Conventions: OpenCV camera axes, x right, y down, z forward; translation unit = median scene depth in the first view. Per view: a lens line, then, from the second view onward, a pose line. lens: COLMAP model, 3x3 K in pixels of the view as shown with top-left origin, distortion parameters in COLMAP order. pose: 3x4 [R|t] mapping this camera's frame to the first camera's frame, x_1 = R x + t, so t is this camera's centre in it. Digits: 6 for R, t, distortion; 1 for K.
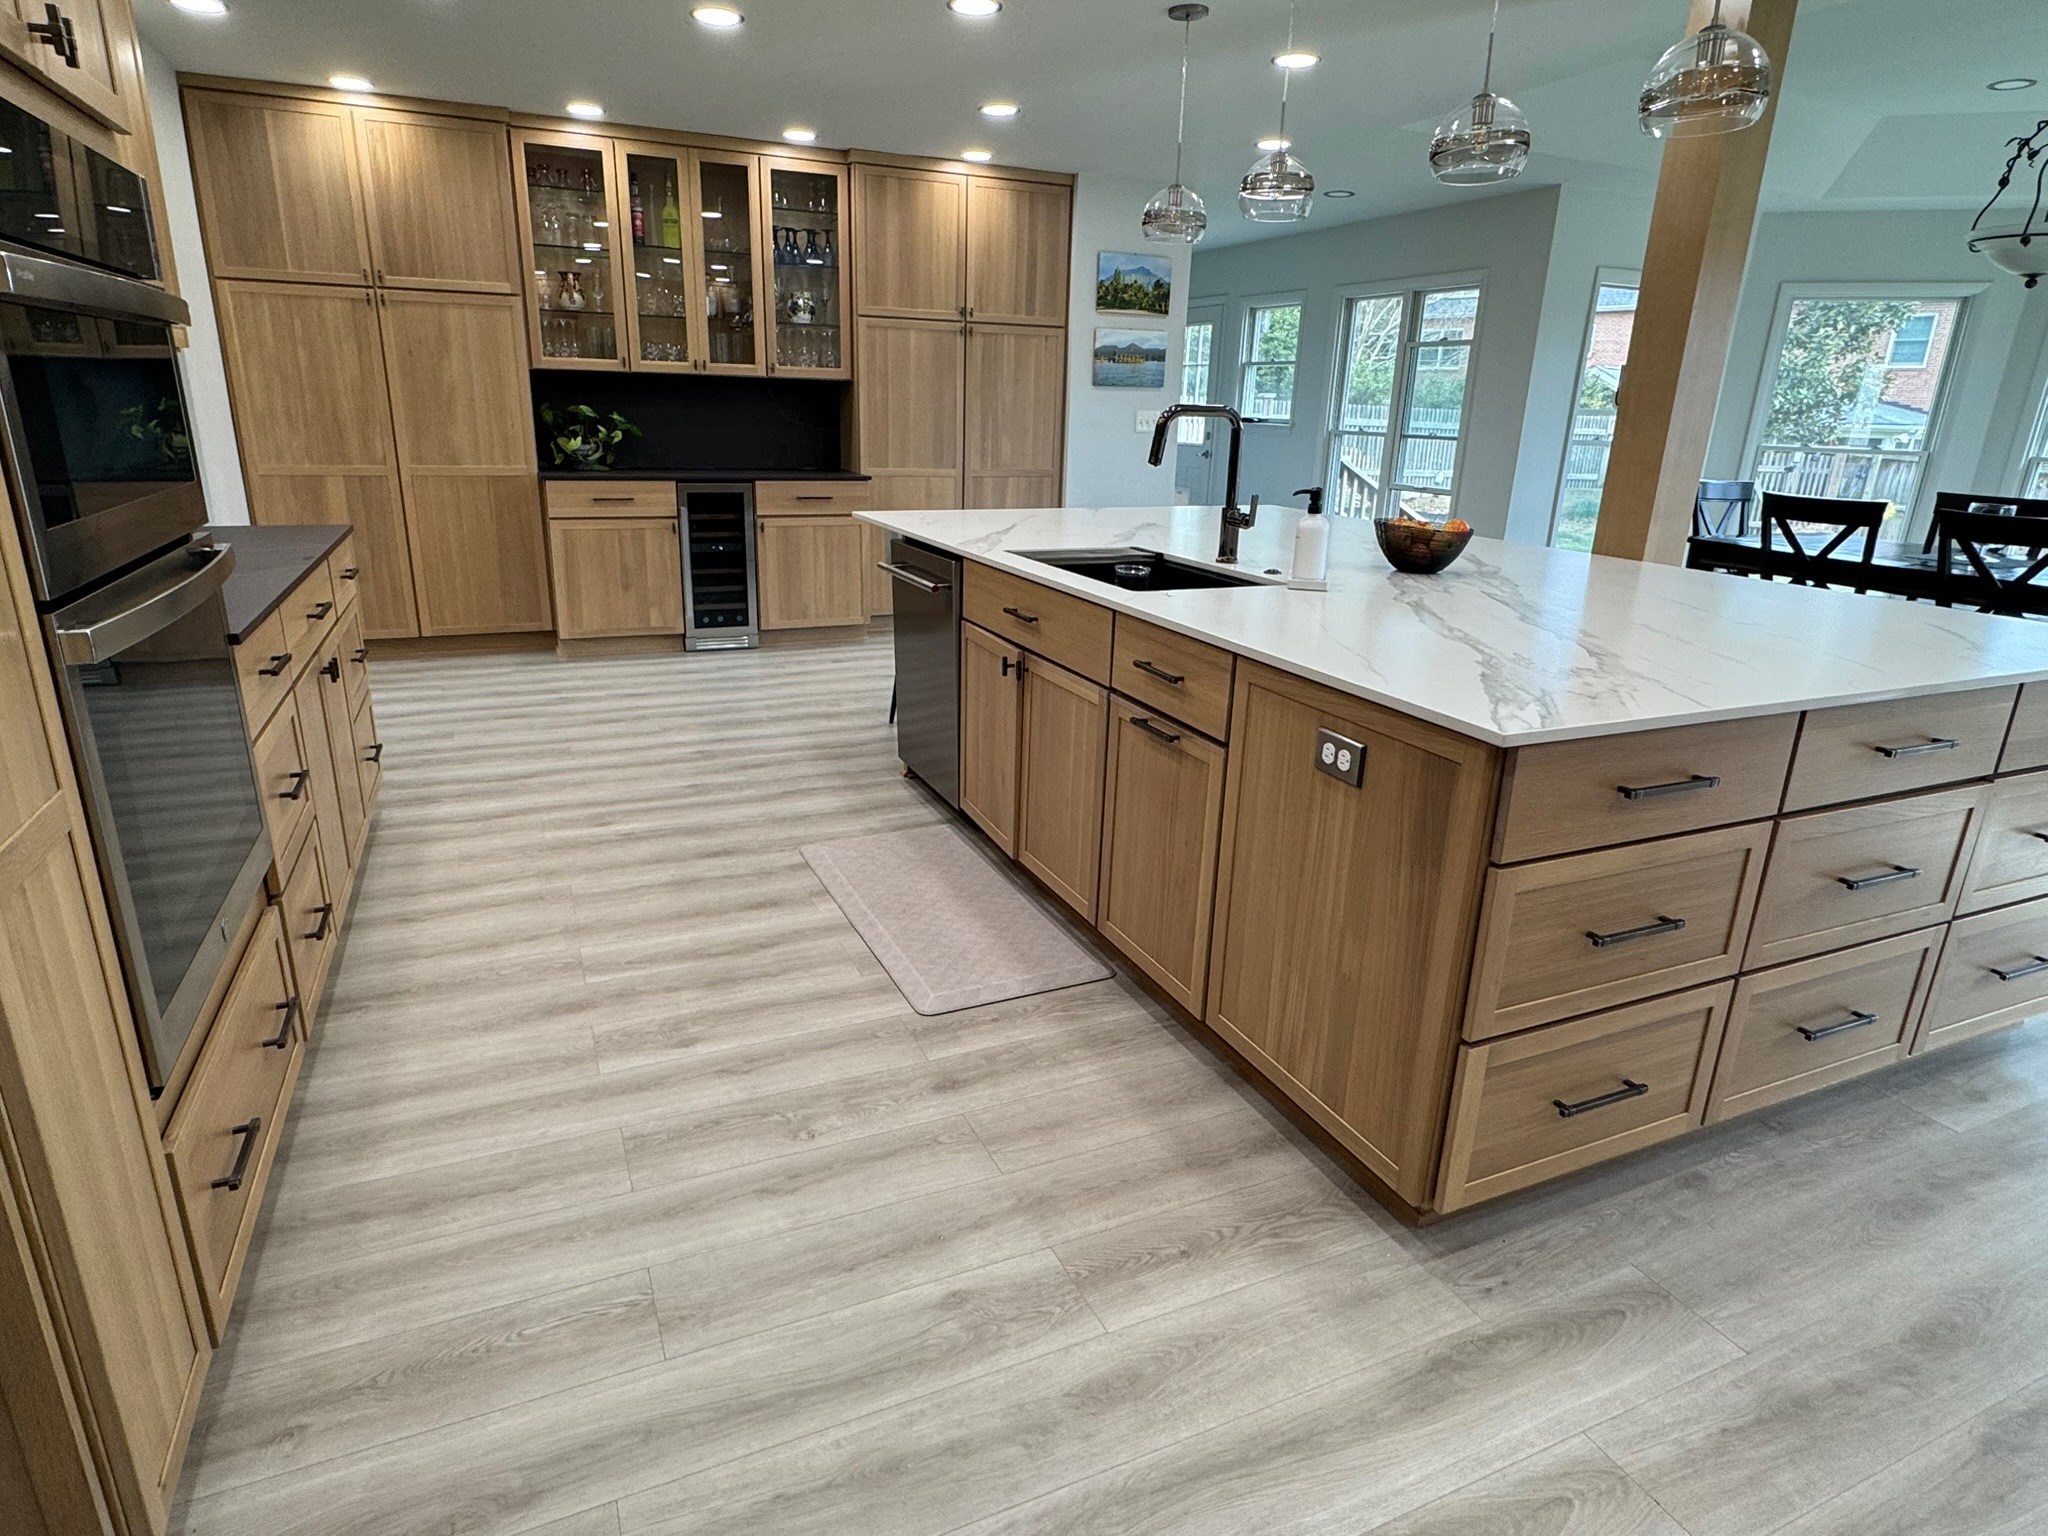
lens RADIAL K [[1128.8, 0, 1011.3], [0, 1128.8, 768.9], [0, 0, 1]] dist [-0.003623, 0.000020]
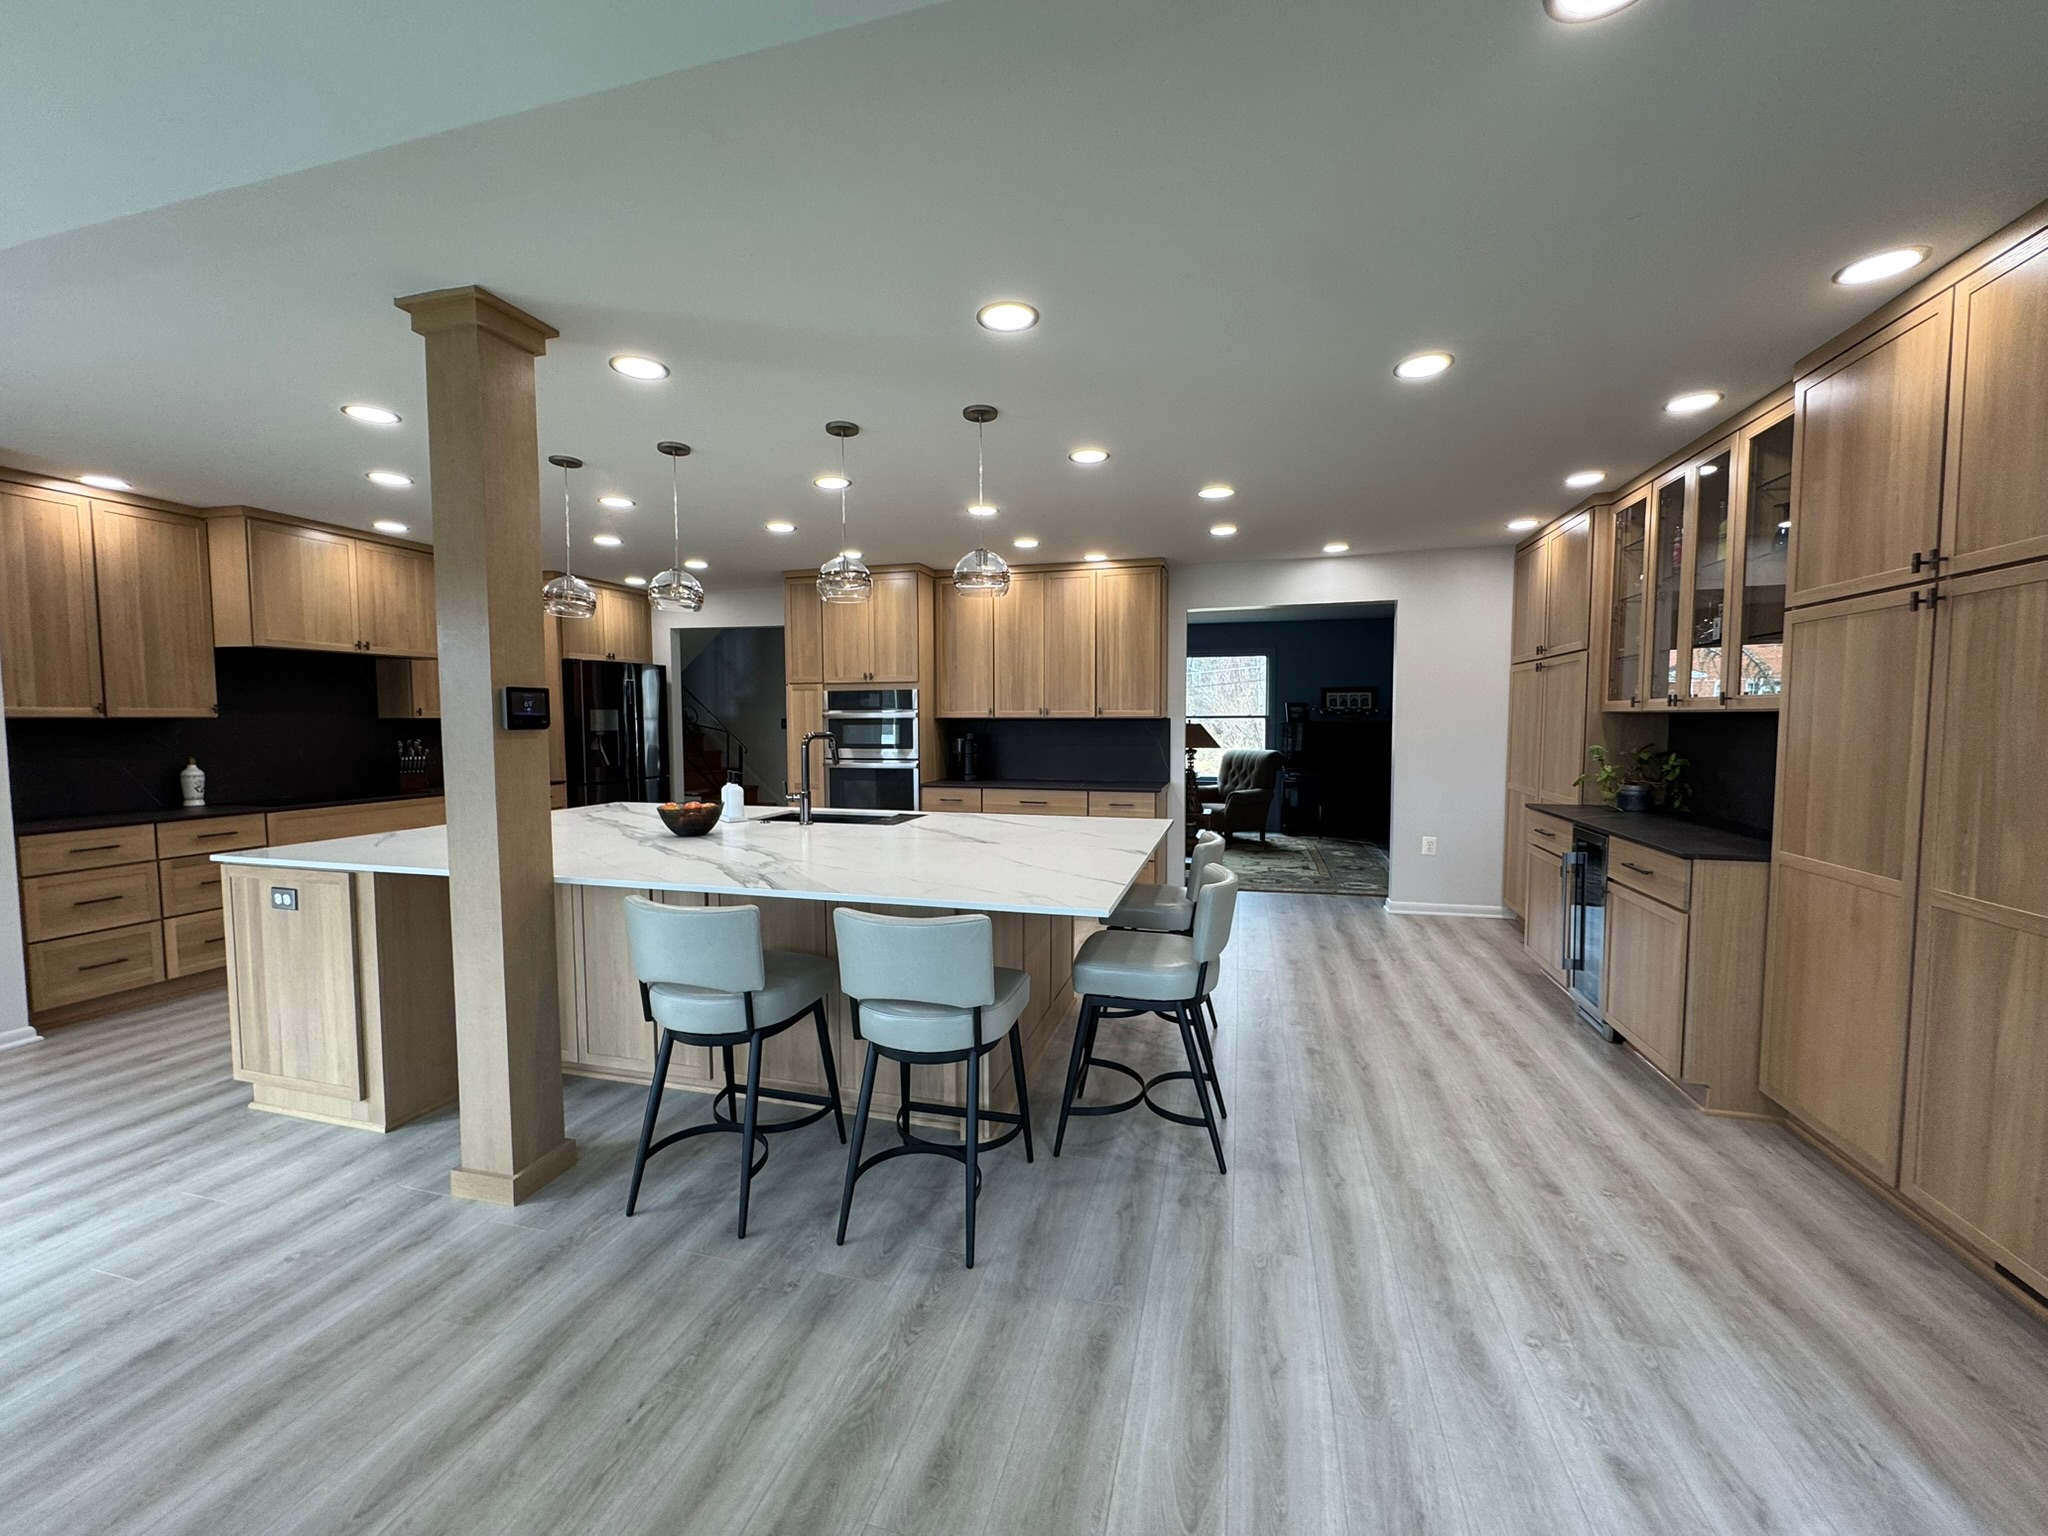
lens RADIAL K [[811.0, 0, 1024.3], [0, 811.0, 769.0], [0, 0, 1]] dist [-0.004317, 0.000396]
pose [[-0.627682, 0.021729, -0.778166, 0.731470], [-0.254879, 0.938778, 0.231804, -0.492831], [0.735562, 0.343838, -0.583715, 1.526918]]
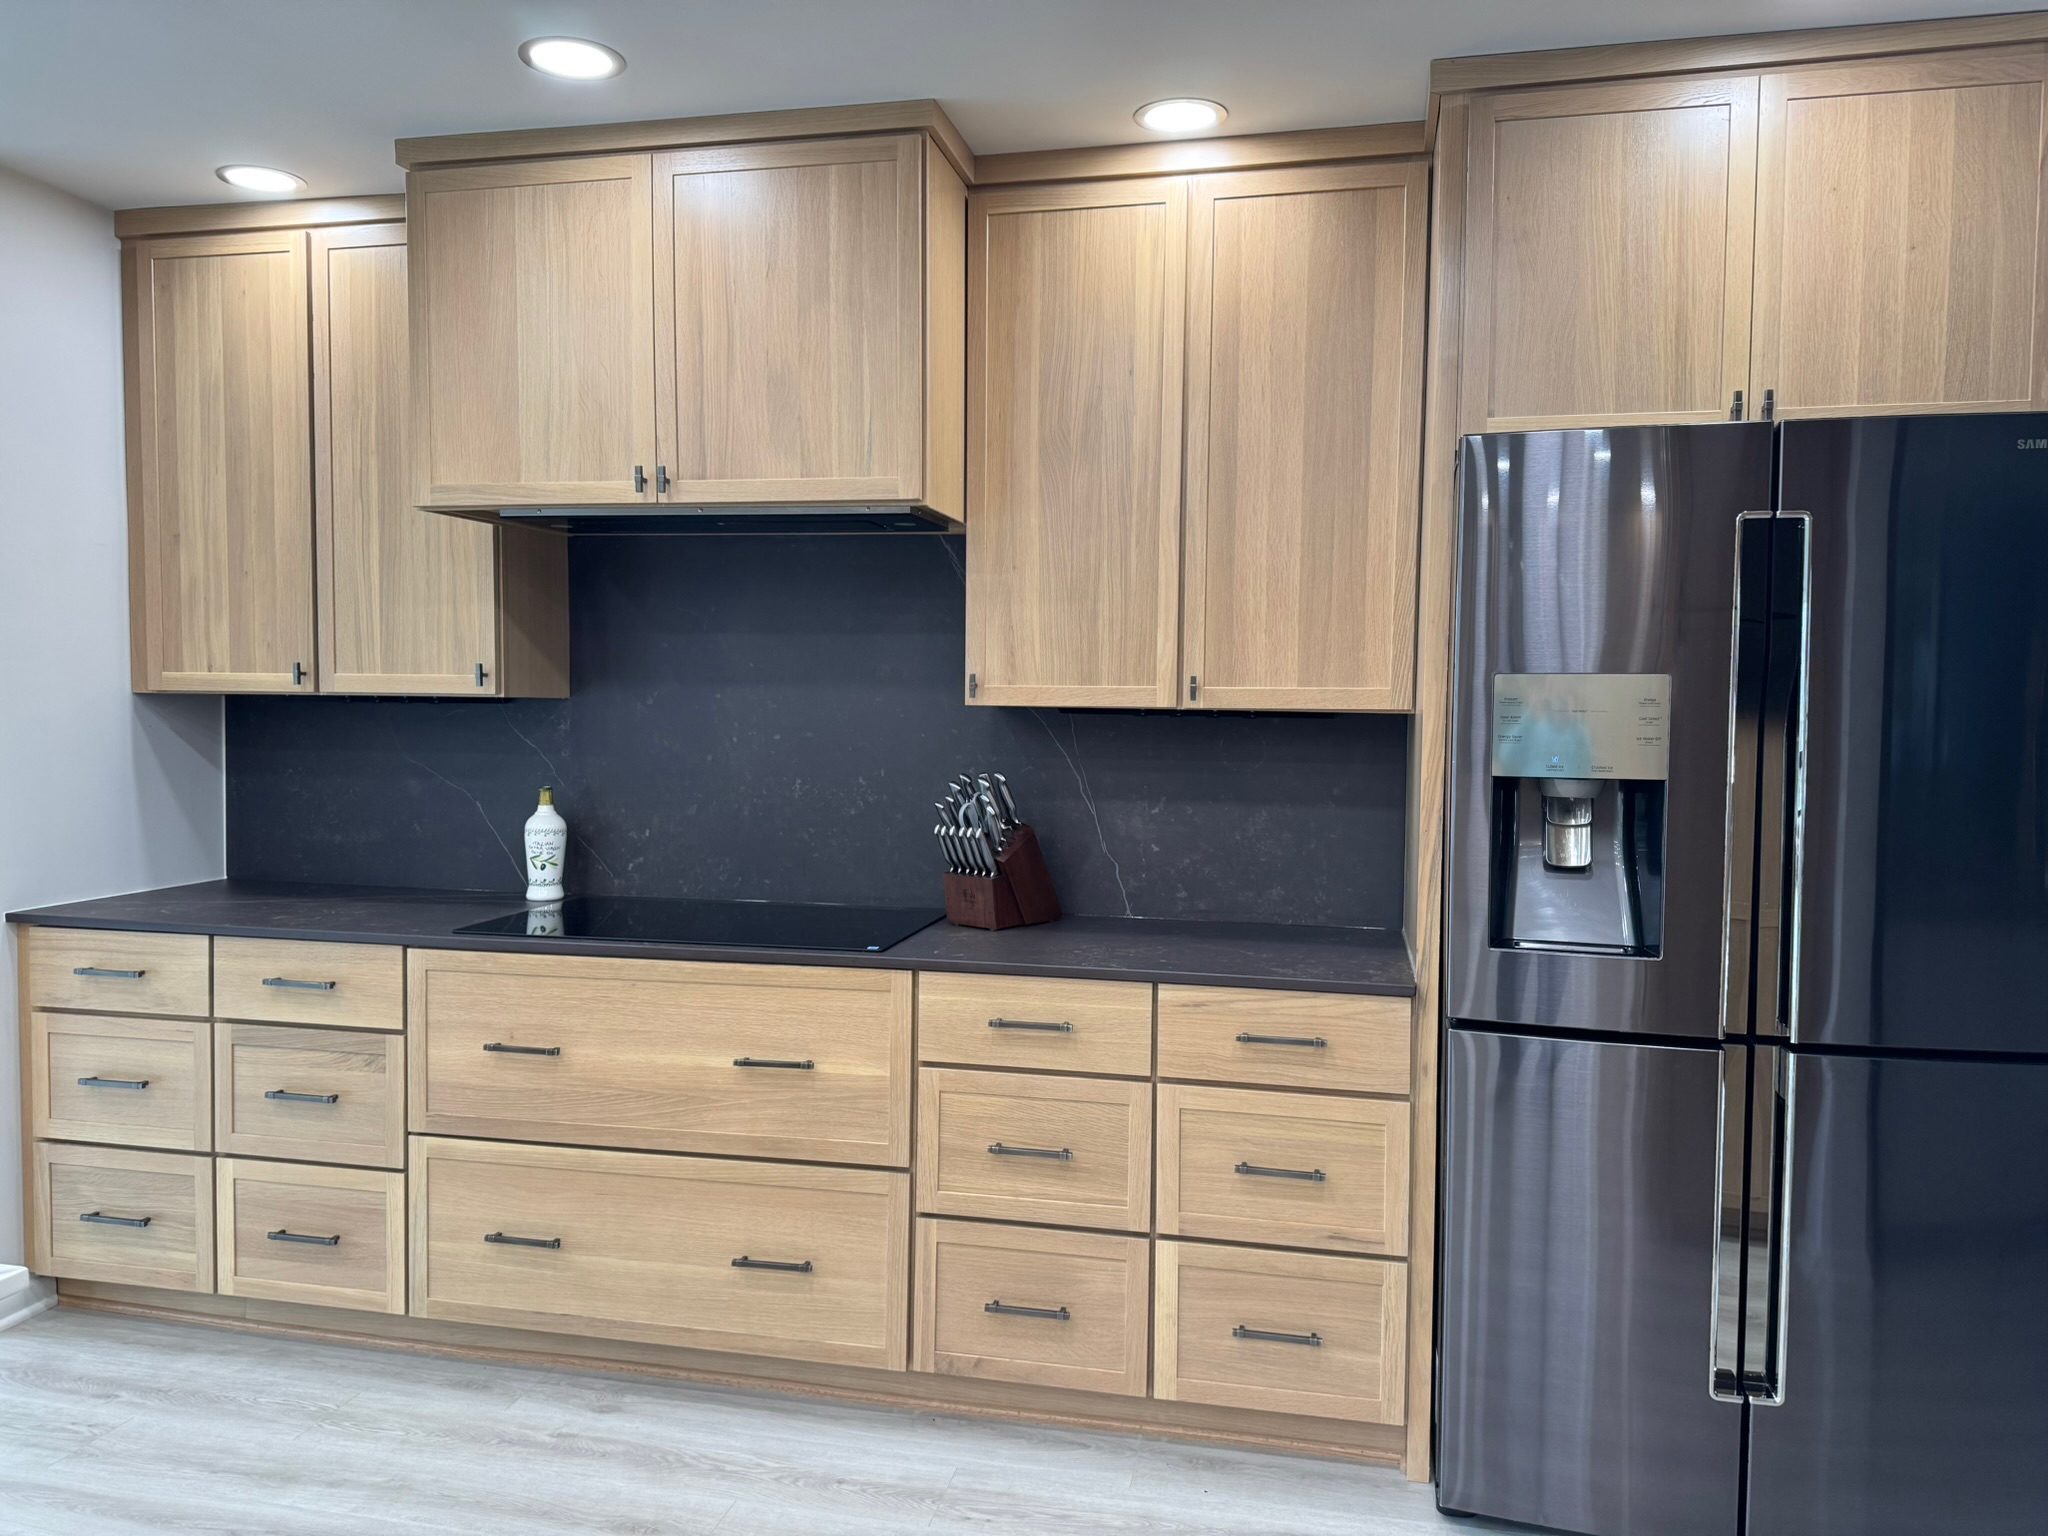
lens RADIAL K [[1444.0, 0, 1020.6], [0, 1444.0, 778.5], [0, 0, 1]] dist [0.049005, -0.061235]
pose [[-0.810365, -0.070201, 0.581705, -0.191091], [0.146101, 0.937228, 0.316637, -0.184671], [-0.567419, 0.341579, -0.749240, 0.474795]]
